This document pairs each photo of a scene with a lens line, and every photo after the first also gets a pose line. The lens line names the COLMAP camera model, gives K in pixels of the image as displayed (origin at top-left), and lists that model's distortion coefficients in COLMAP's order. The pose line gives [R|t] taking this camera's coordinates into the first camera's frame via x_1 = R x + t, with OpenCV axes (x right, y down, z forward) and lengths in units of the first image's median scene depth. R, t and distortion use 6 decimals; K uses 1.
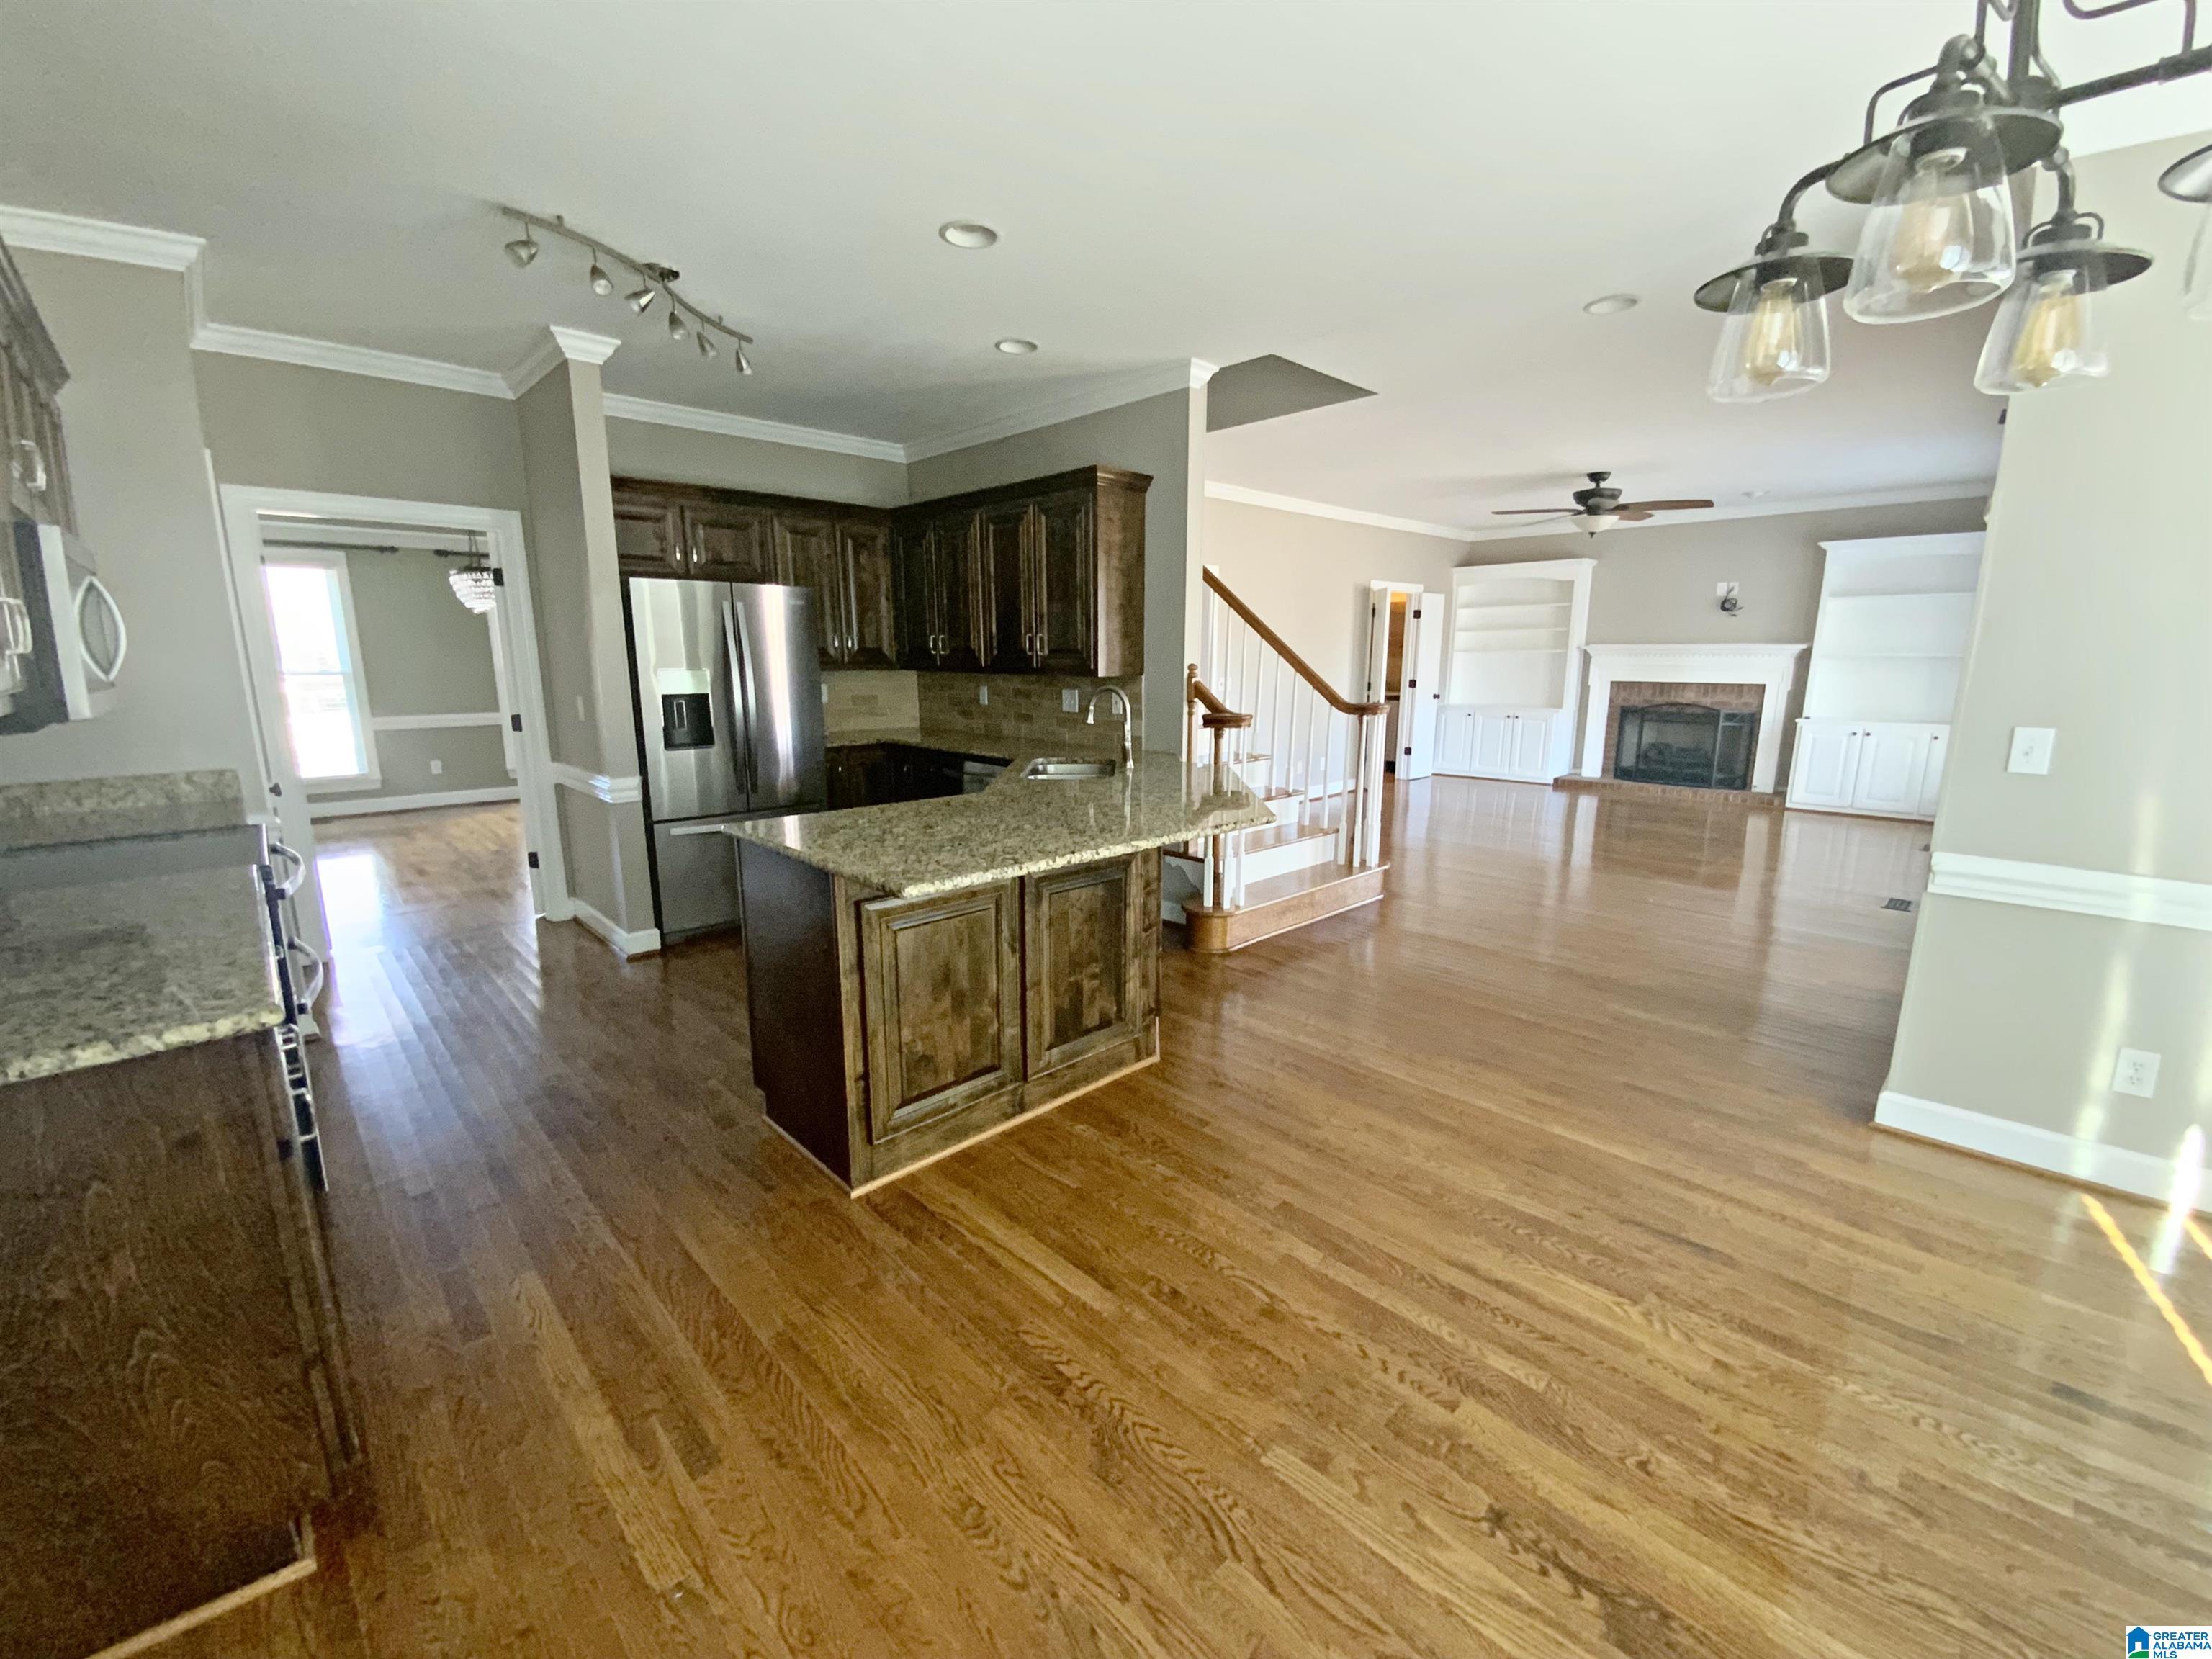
lens RADIAL K [[898.5, 0, 1109.2], [0, 898.5, 828.1], [0, 0, 1]] dist [0.002686, -0.003806]
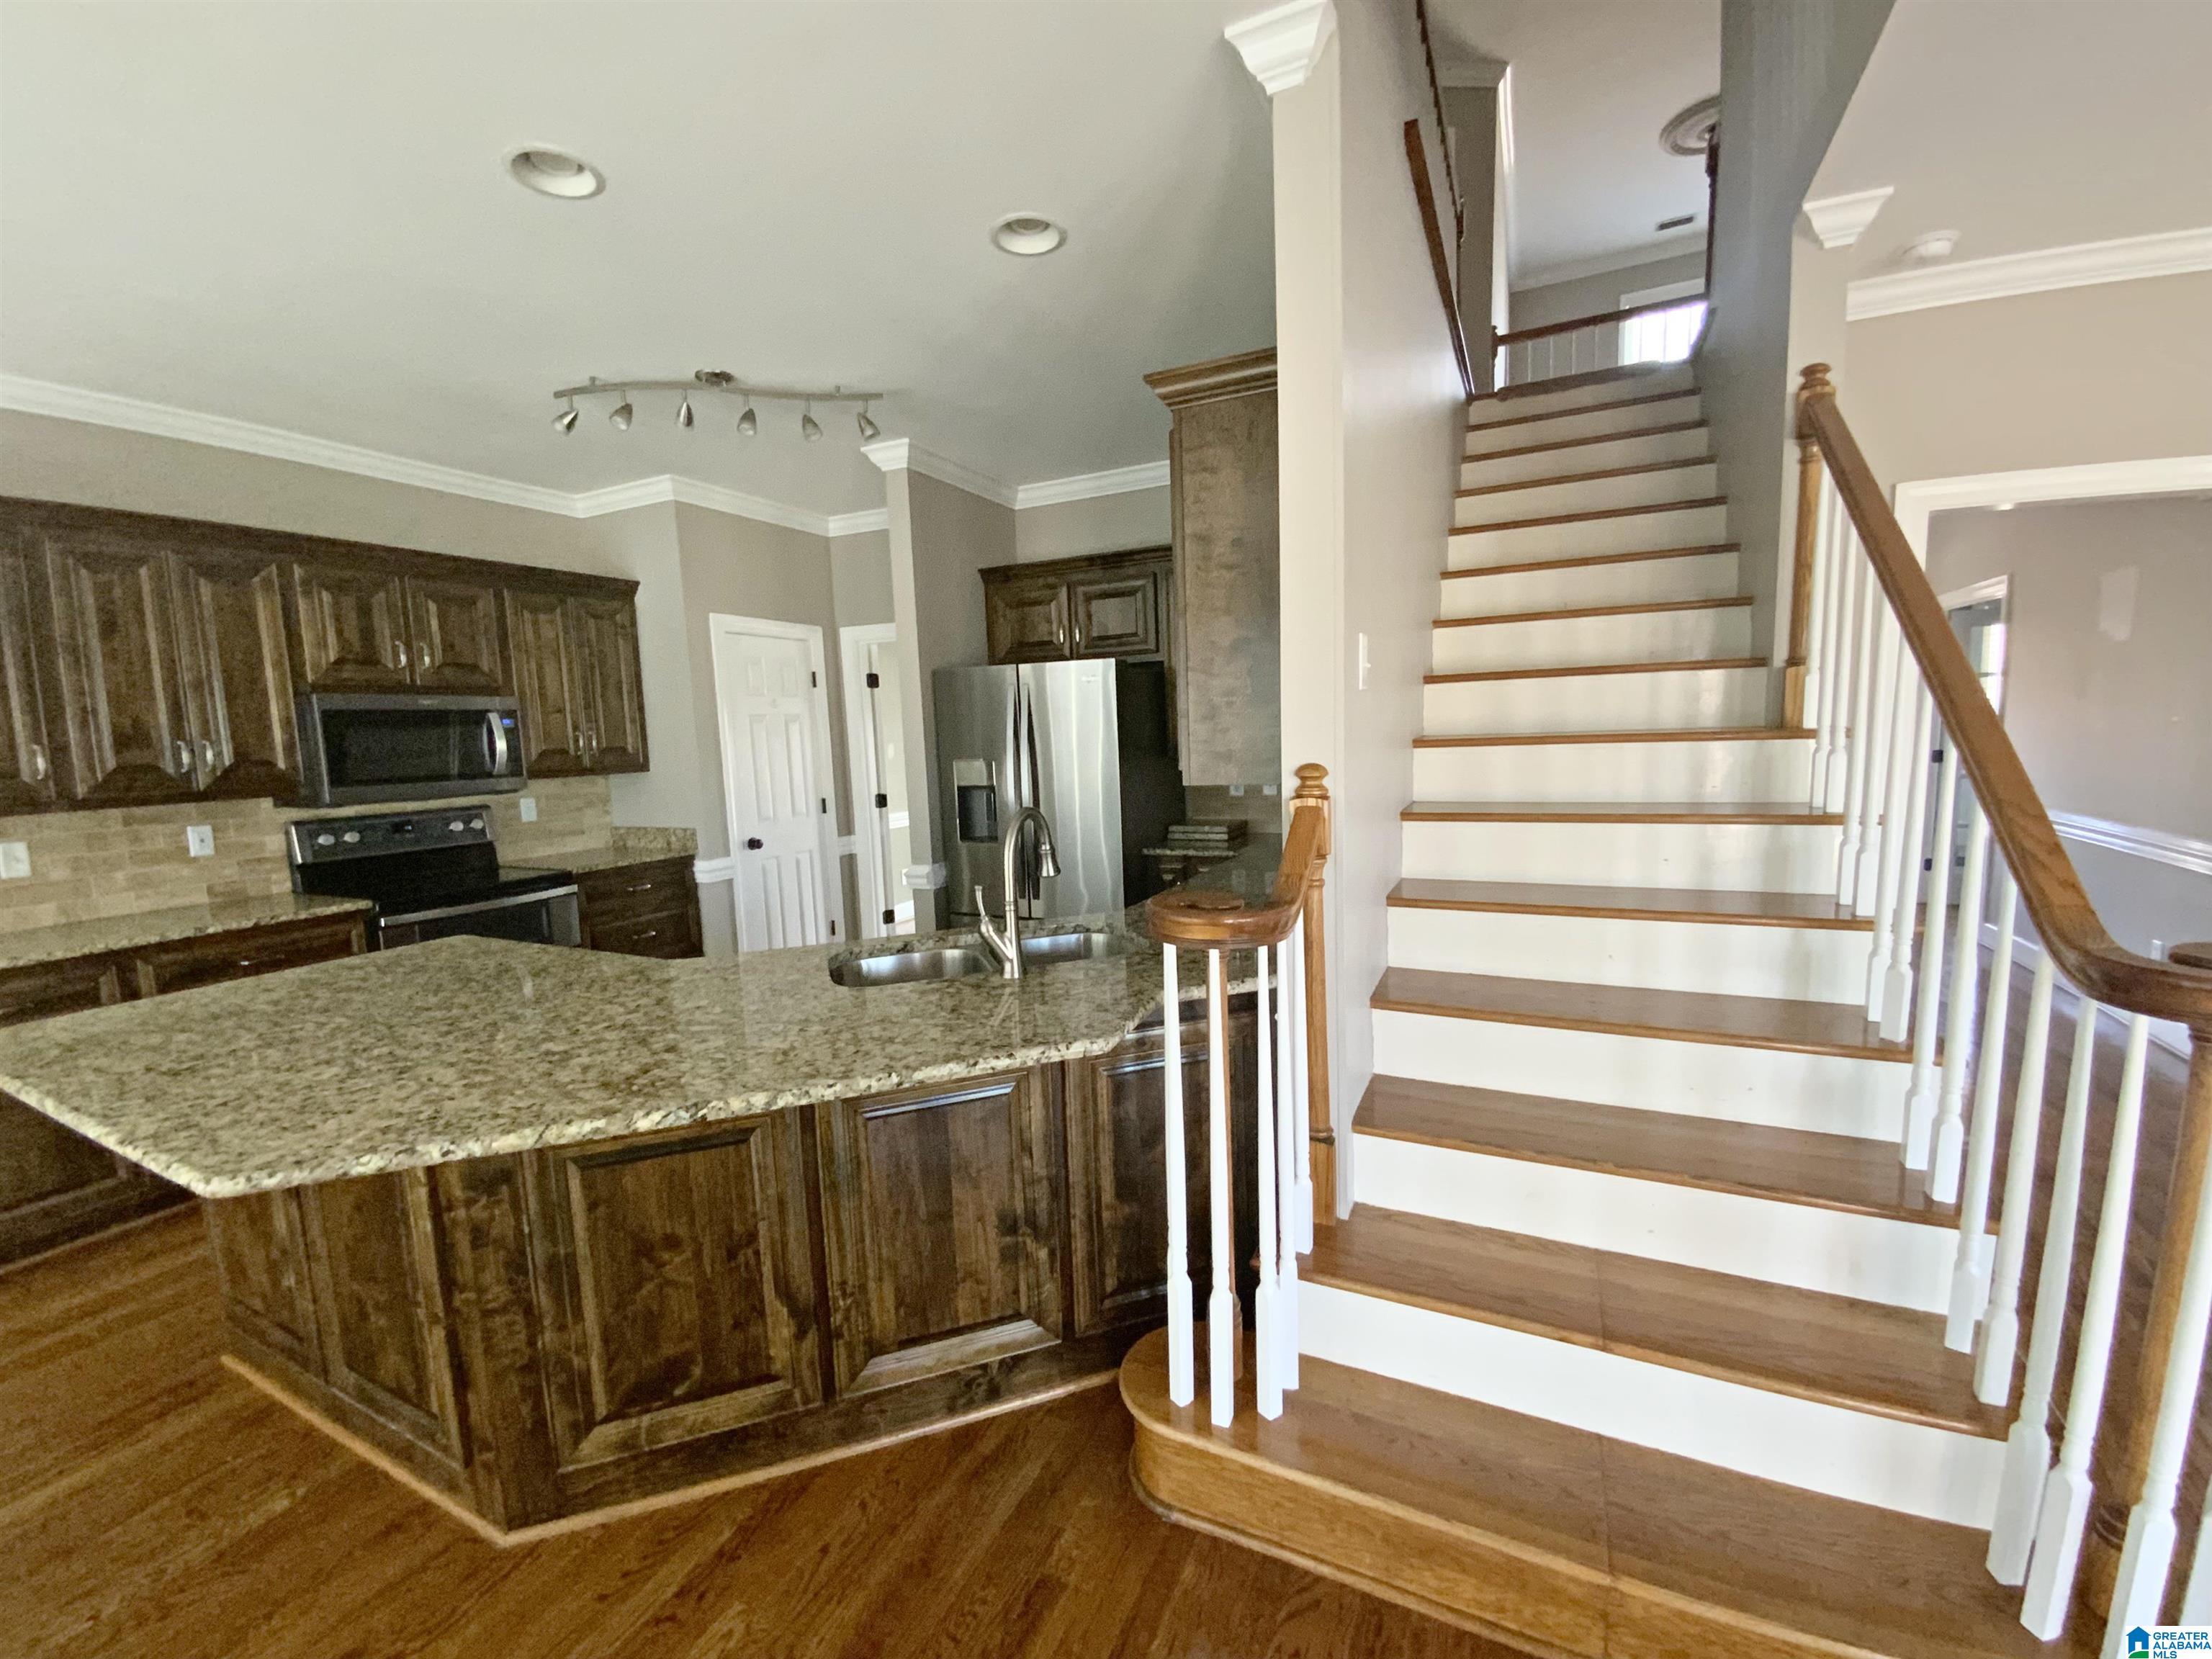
lens RADIAL K [[898.5, 0, 1096.5], [0, 898.5, 833.2], [0, 0, 1]] dist [0.002686, -0.003806]
pose [[0.346272, 0.097902, -0.933012, 0.761602], [-0.147158, 0.987896, 0.049046, -0.277731], [0.926520, 0.120317, 0.356488, 1.327822]]
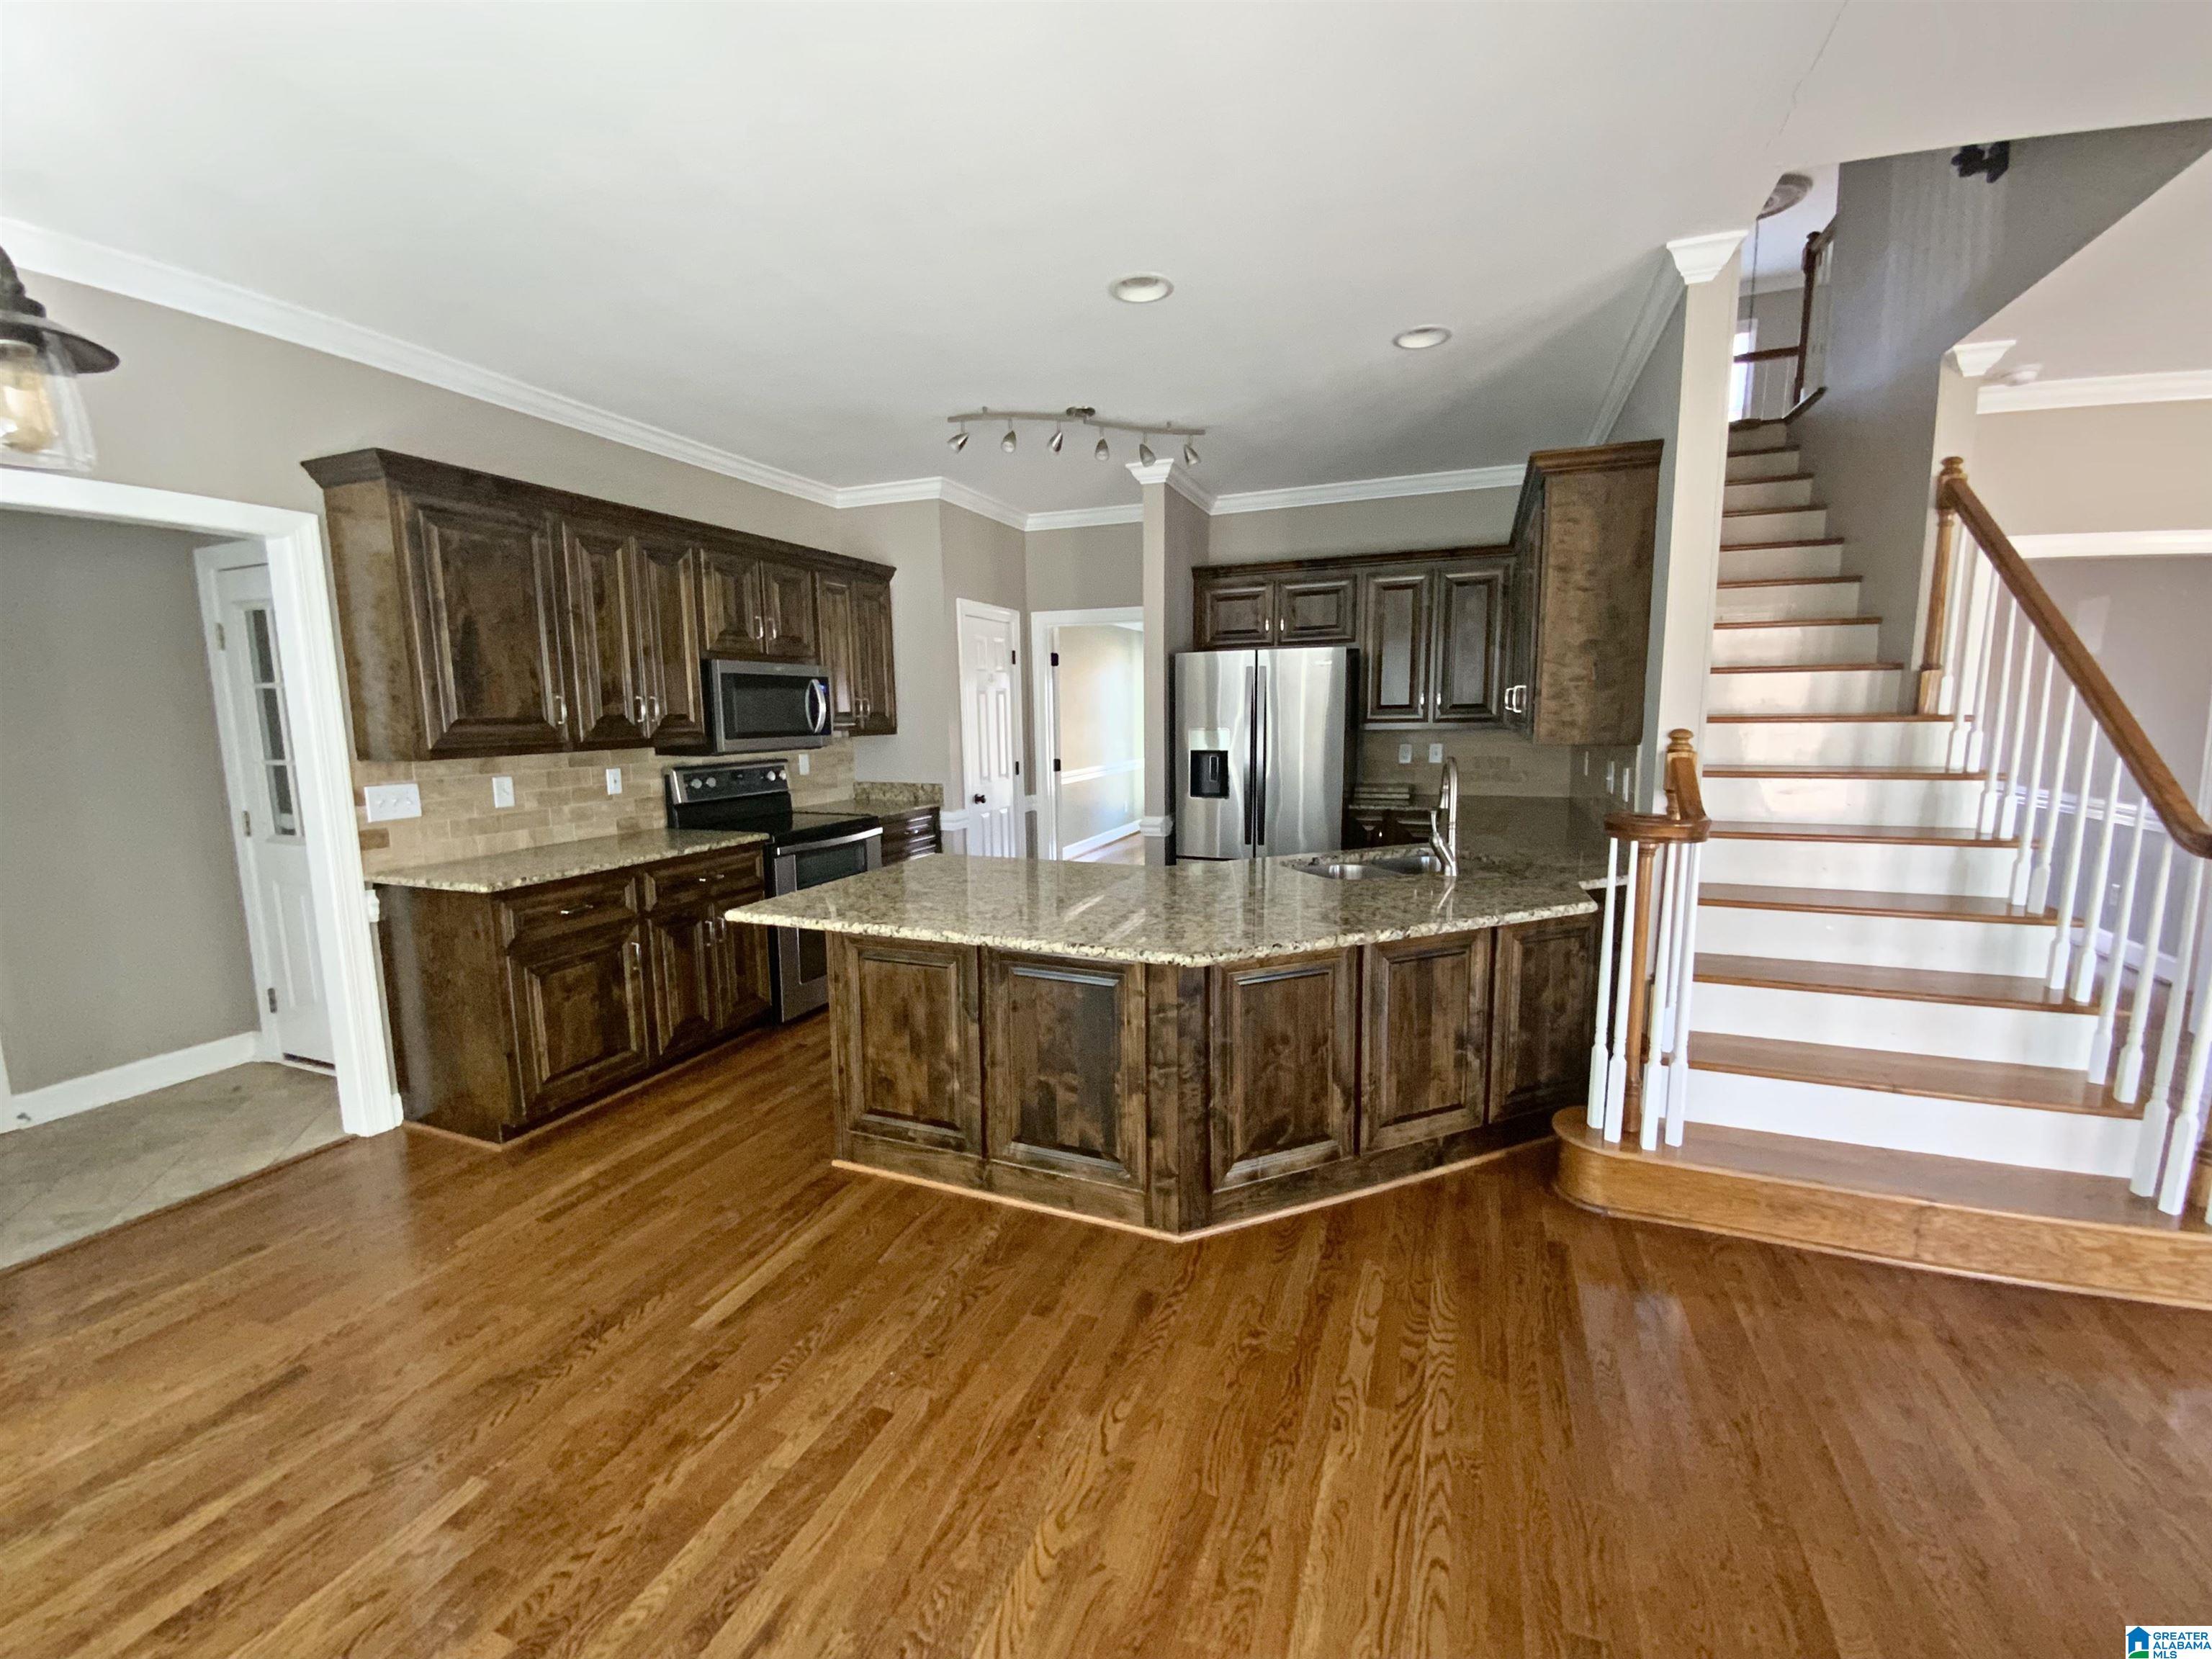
lens RADIAL K [[898.5, 0, 1105.1], [0, 898.5, 829.9], [0, 0, 1]] dist [0.002686, -0.003806]
pose [[0.411829, 0.118554, -0.903516, 0.845400], [-0.164752, 0.984849, 0.054131, -0.151407], [0.896244, 0.126563, 0.425121, 0.697700]]
